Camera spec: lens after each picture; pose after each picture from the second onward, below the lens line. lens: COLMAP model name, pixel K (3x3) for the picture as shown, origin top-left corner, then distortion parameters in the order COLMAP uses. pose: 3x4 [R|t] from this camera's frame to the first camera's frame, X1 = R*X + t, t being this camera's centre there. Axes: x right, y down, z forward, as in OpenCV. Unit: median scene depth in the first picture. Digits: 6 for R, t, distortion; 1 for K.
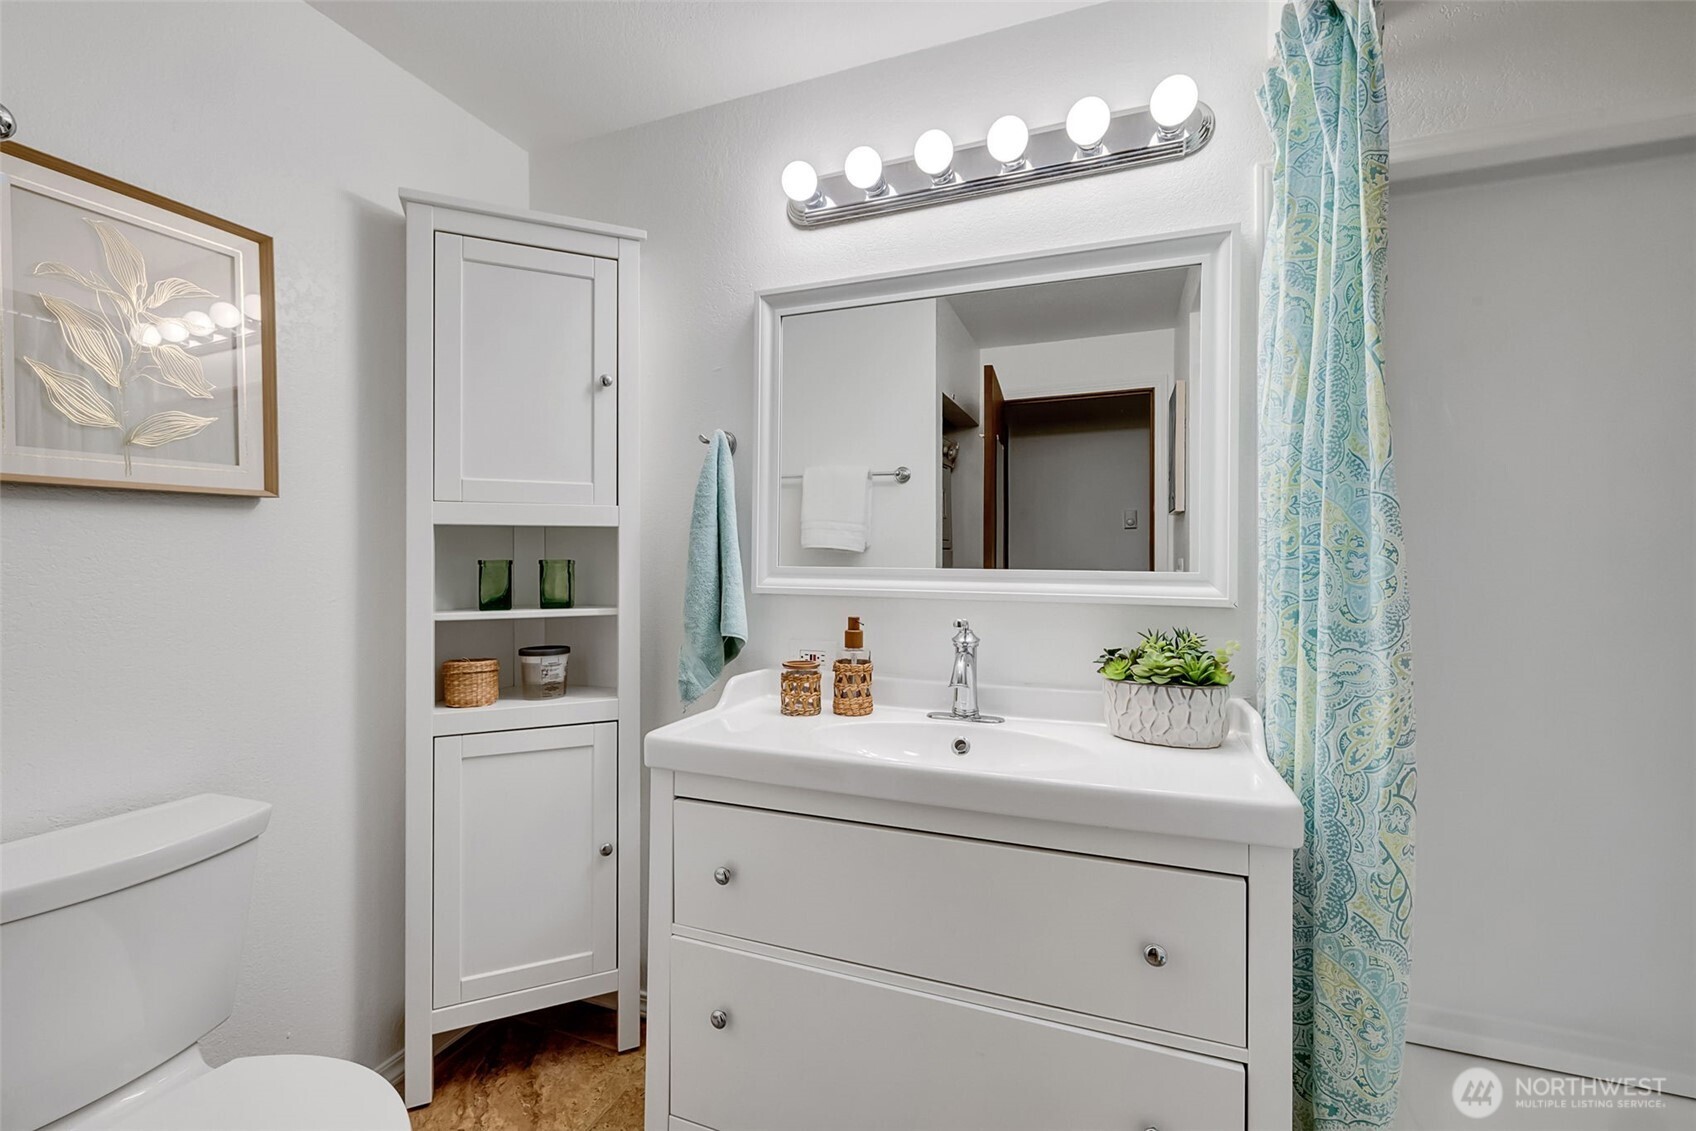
lens RADIAL K [[725.7, 0, 848.0], [0, 725.7, 565.5], [0, 0, 1]] dist [0.000419, 0.000069]
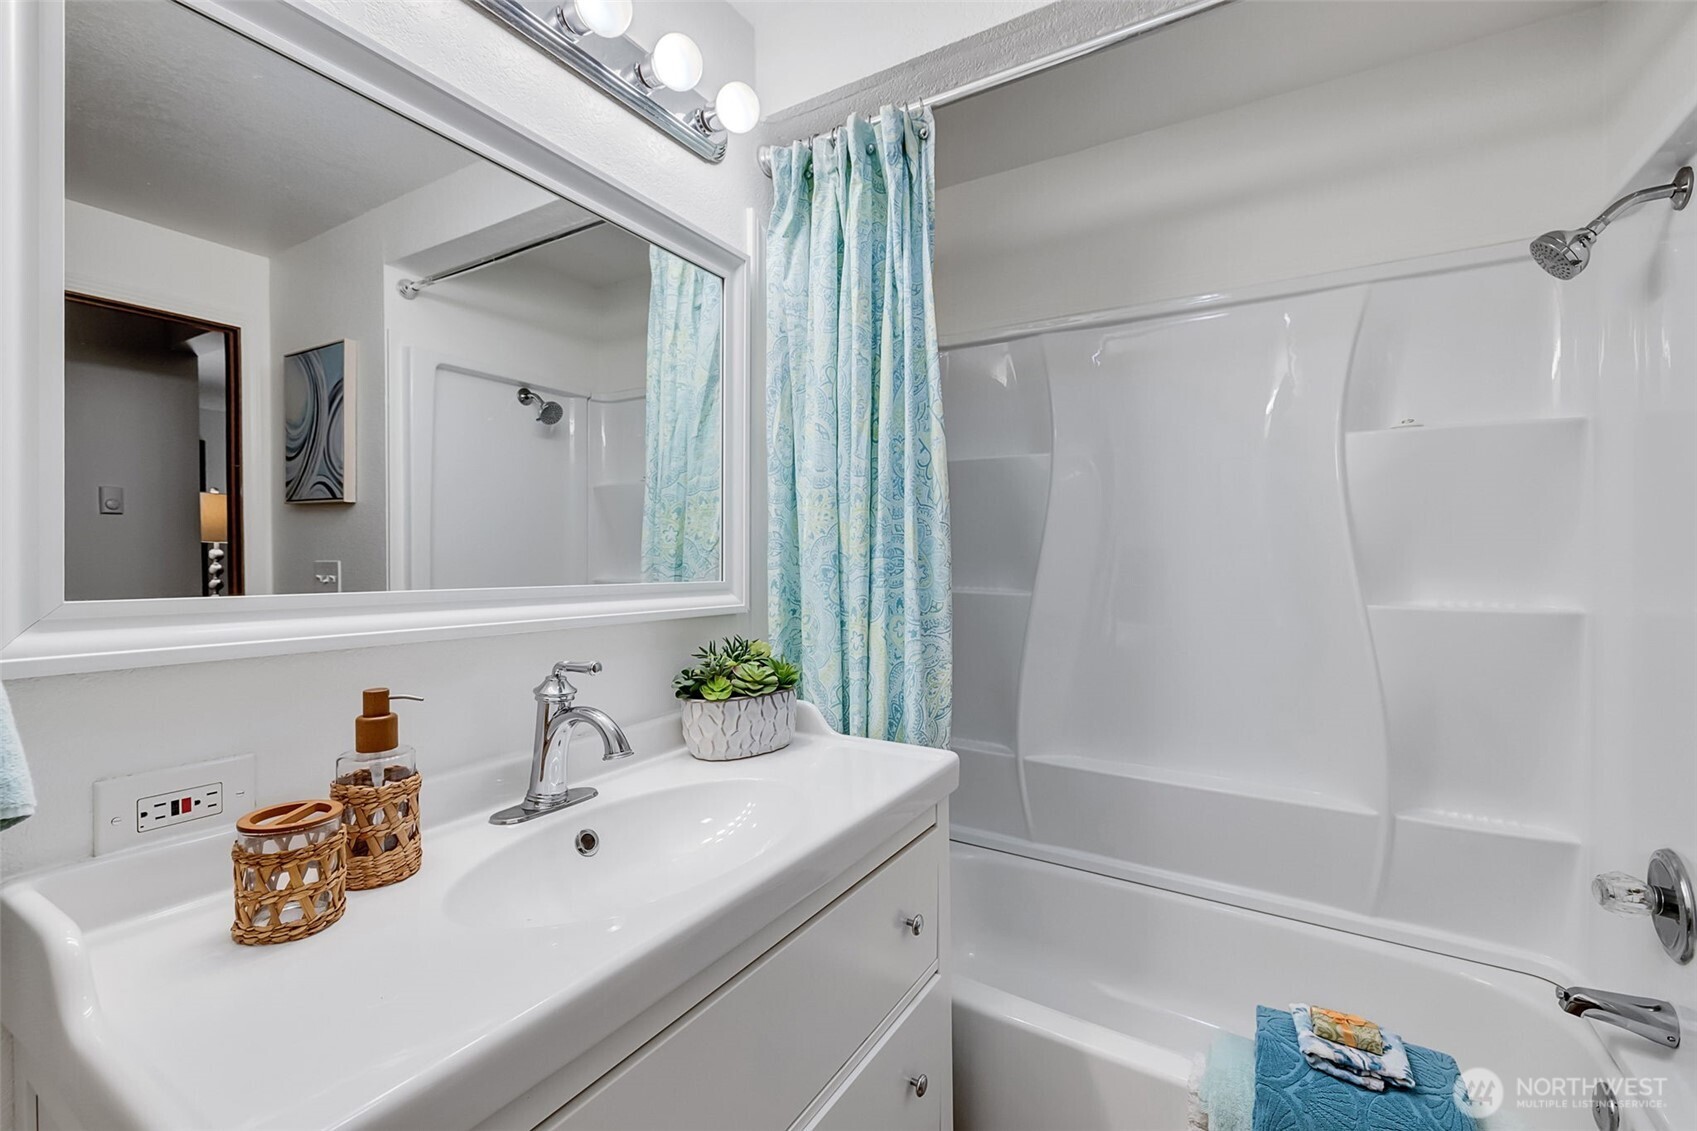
lens RADIAL K [[726.1, 0, 848.5], [0, 726.1, 565.5], [0, 0, 1]] dist [0.000419, 0.000069]
pose [[0.168555, -0.015753, 0.985566, -0.531148], [0.003613, 0.999875, 0.015363, -0.029066], [-0.985686, 0.000971, 0.168591, 0.700424]]
